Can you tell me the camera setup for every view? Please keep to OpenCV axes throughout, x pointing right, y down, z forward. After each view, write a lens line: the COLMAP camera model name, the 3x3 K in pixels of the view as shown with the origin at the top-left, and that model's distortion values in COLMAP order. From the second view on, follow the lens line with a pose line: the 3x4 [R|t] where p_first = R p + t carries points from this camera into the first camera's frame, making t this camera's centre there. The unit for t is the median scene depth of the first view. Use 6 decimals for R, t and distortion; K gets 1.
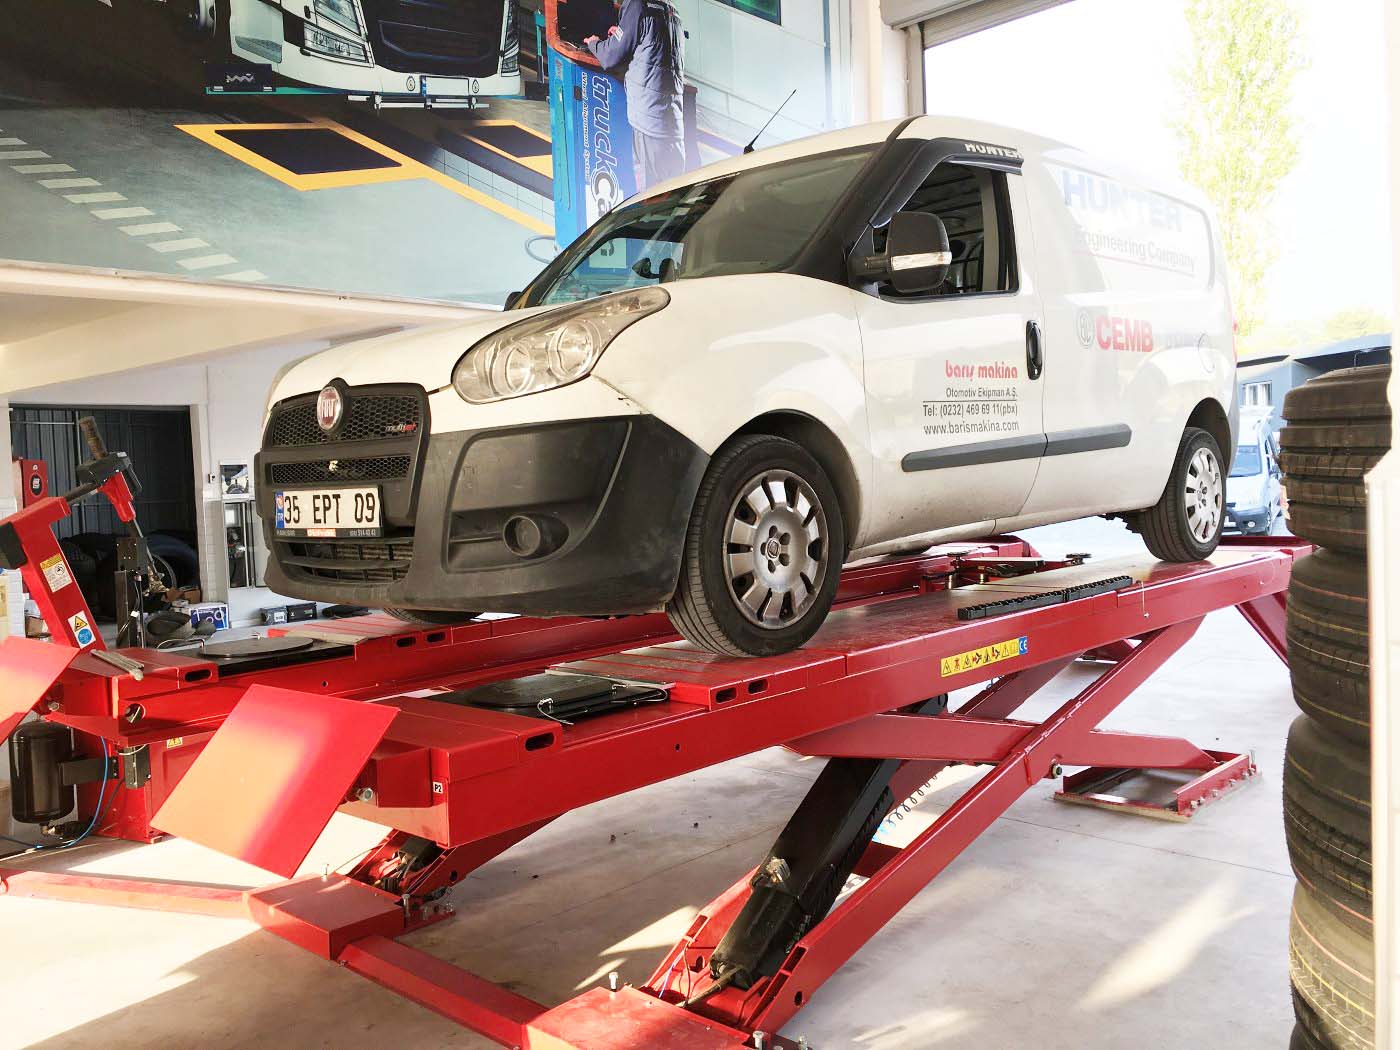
lens RADIAL K [[1201.6, 0, 722.4], [0, 1201.6, 527.8], [0, 0, 1]] dist [0.115209, -0.218738]
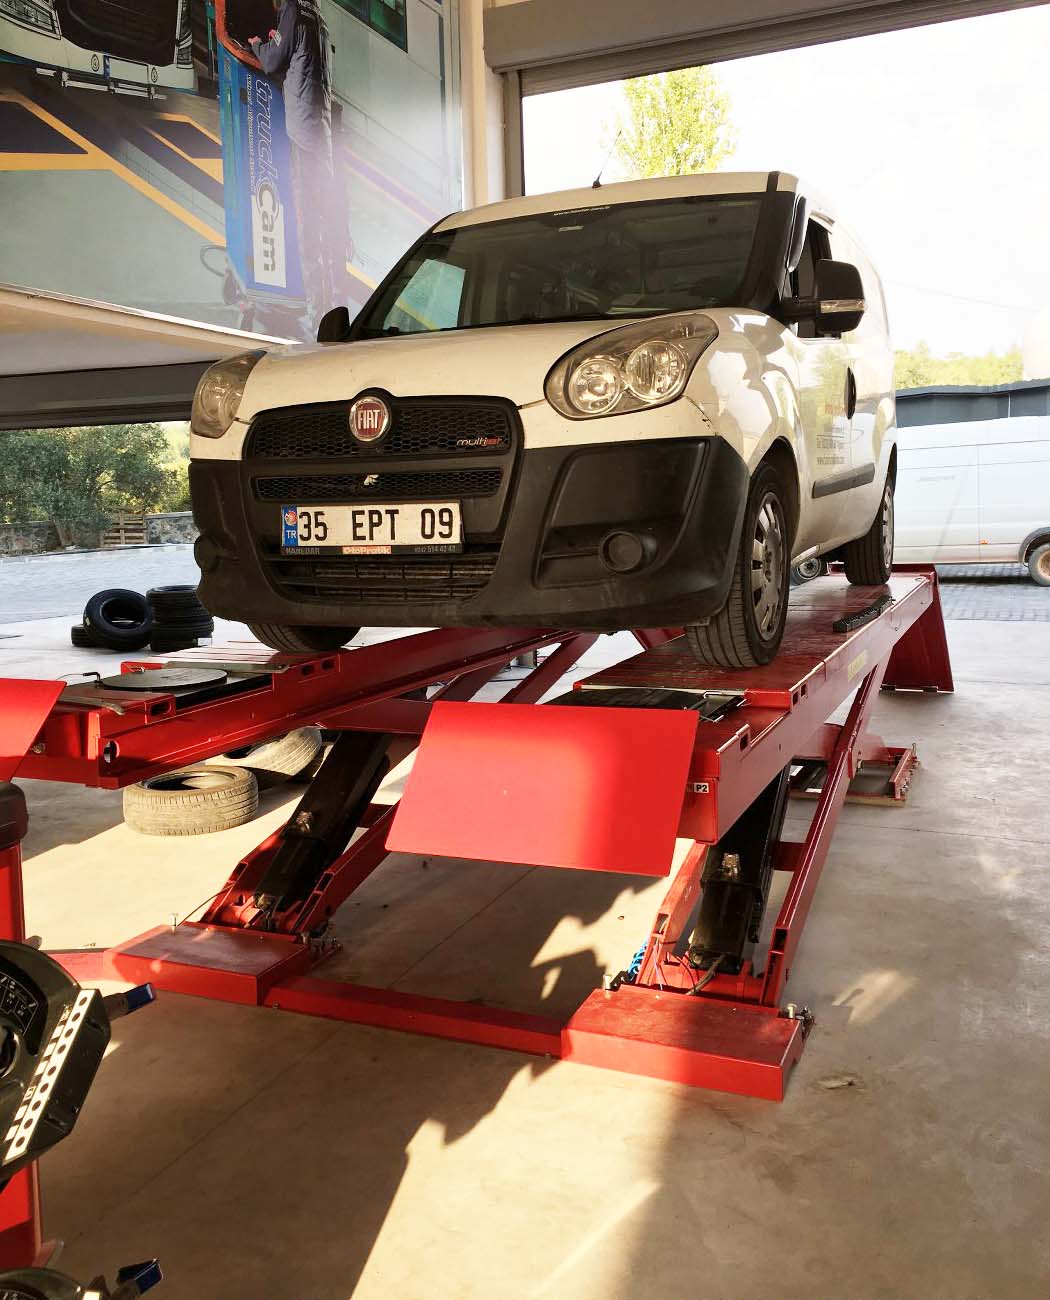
lens RADIAL K [[1198.0, 0, 527.8], [0, 1198.0, 608.0], [0, 0, 1]] dist [0.100365, -0.154687]
pose [[0.936140, -0.014331, 0.351335, -0.281460], [0.003303, 0.999483, 0.031969, 0.010313], [-0.351612, -0.028767, 0.935704, 0.035158]]
